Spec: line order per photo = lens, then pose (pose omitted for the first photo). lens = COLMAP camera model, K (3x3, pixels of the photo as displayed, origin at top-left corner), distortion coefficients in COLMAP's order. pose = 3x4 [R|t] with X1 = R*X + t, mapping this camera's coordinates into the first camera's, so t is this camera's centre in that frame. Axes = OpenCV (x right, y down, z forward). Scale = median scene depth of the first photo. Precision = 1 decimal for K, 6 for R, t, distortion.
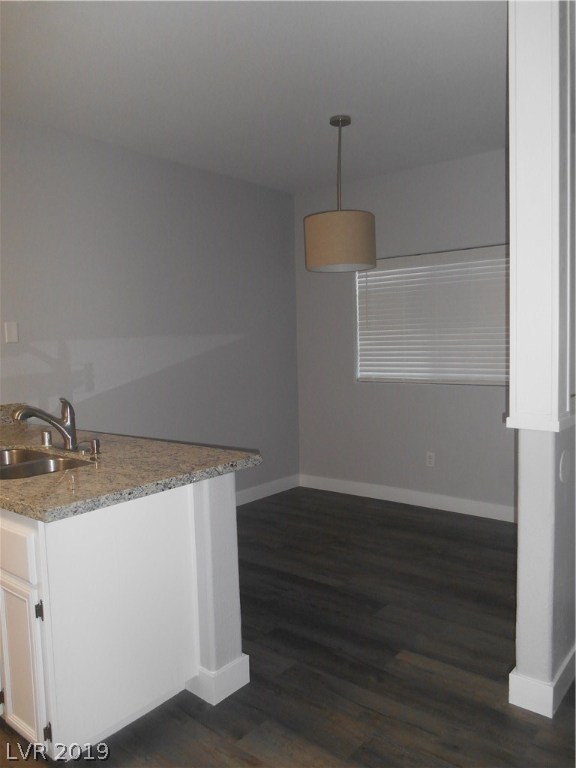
lens RADIAL K [[598.4, 0, 290.4], [0, 598.4, 398.1], [0, 0, 1]] dist [-0.009510, 0.000480]
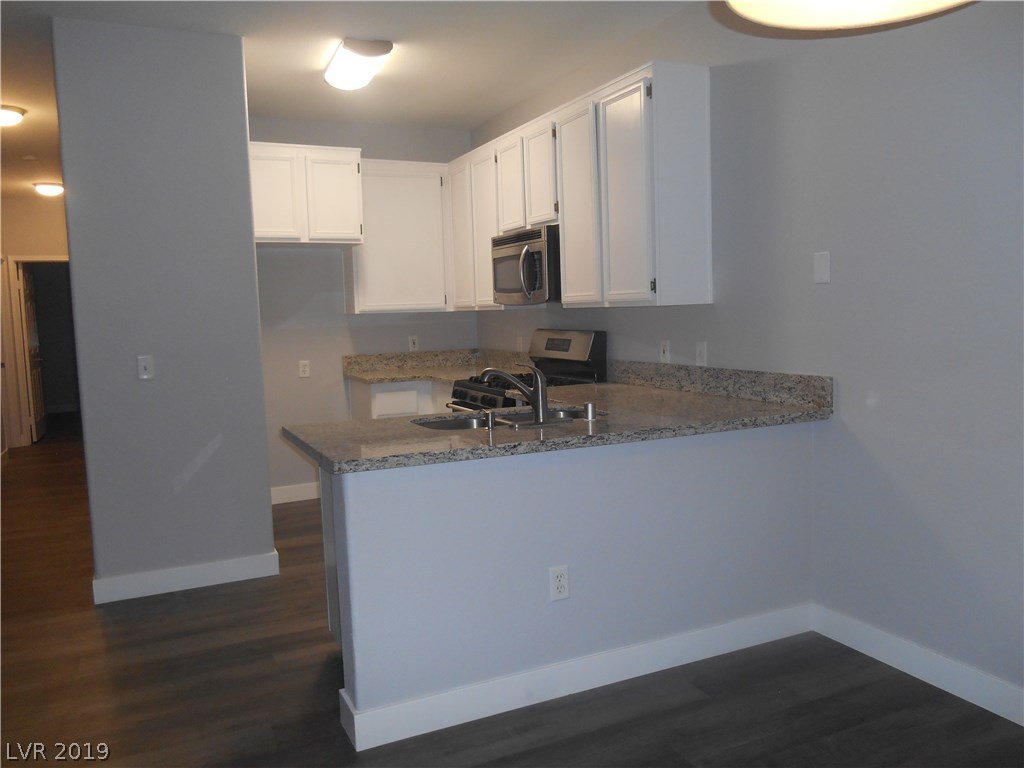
lens RADIAL K [[795.8, 0, 512.0], [0, 795.8, 384.0], [0, 0, 1]] dist [-0.022406, 0.003319]
pose [[-0.430780, 0.118969, -0.894581, 0.477844], [-0.049726, 0.986638, 0.155157, -0.105701], [0.901086, 0.111322, -0.419108, 1.102131]]
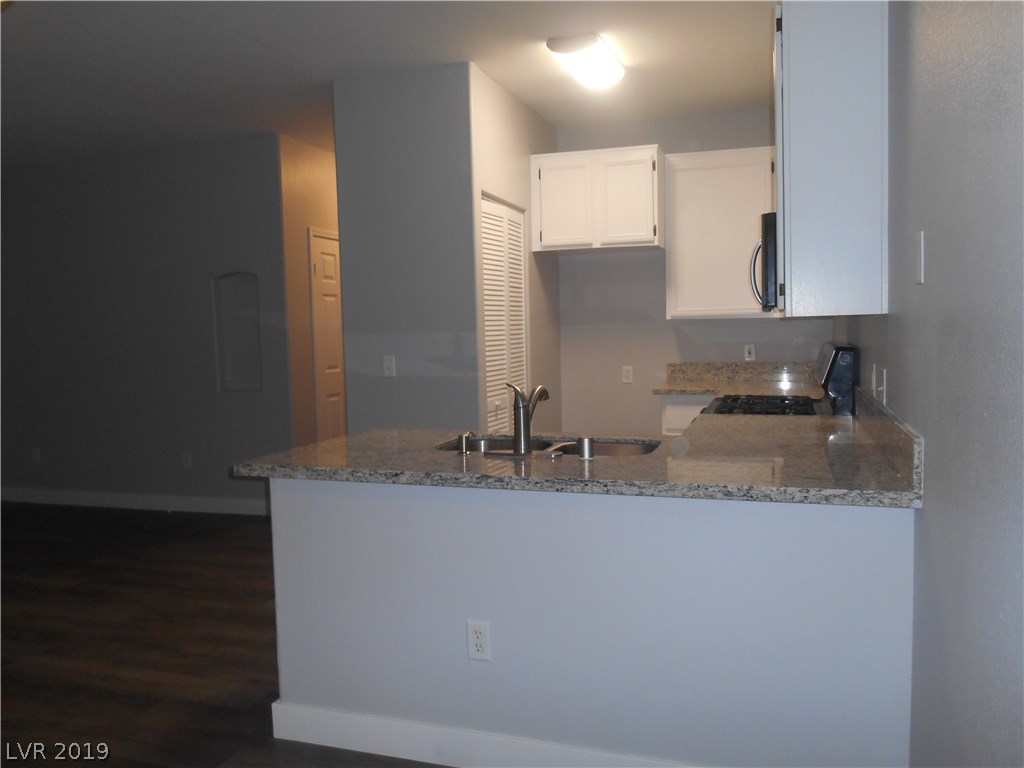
lens RADIAL K [[795.8, 0, 512.0], [0, 795.8, 384.0], [0, 0, 1]] dist [-0.022406, 0.003319]
pose [[-0.936211, 0.071489, -0.344091, -0.035472], [0.011385, 0.984748, 0.173614, -0.126015], [0.351254, 0.158622, -0.922746, 1.443265]]
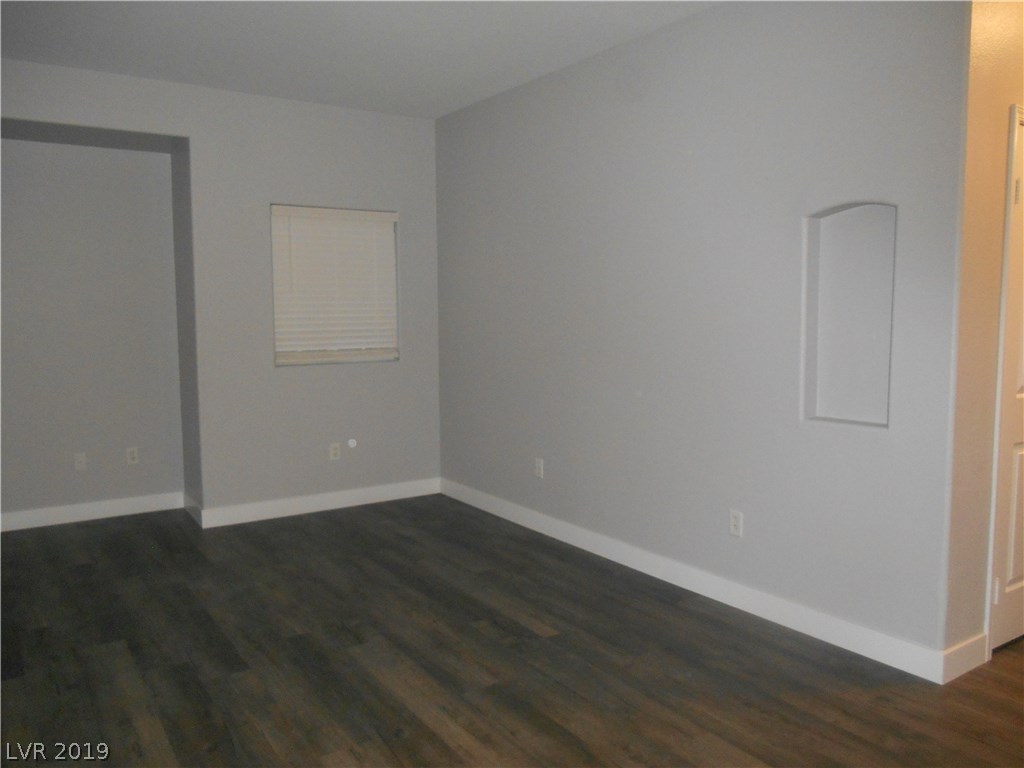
lens RADIAL K [[797.8, 0, 512.0], [0, 797.8, 384.0], [0, 0, 1]] dist [-0.009510, 0.000480]
pose [[-0.958085, 0.000541, 0.286484, 0.030945], [0.055923, 0.981114, 0.185170, -0.060328], [-0.280974, 0.193430, -0.940021, 0.635364]]
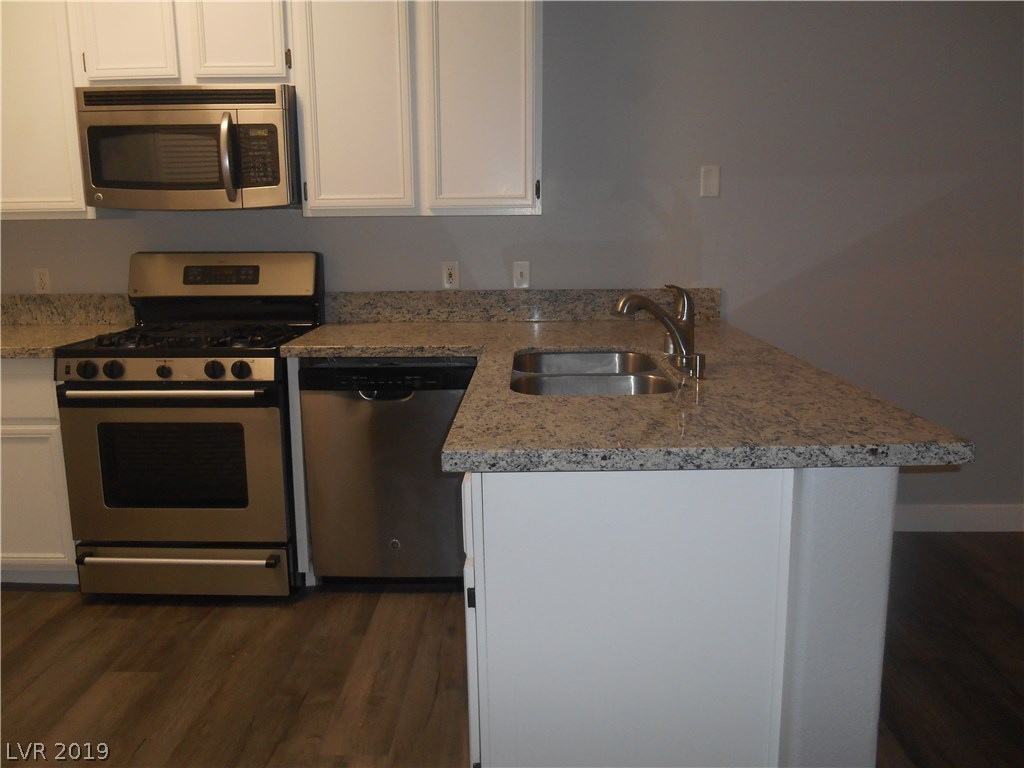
lens RADIAL K [[795.8, 0, 512.0], [0, 795.8, 384.0], [0, 0, 1]] dist [-0.022406, 0.003319]
pose [[0.619566, 0.167608, -0.766841, 0.112125], [-0.082671, 0.985437, 0.148592, -0.000857], [0.780579, -0.028668, 0.624399, 0.271926]]
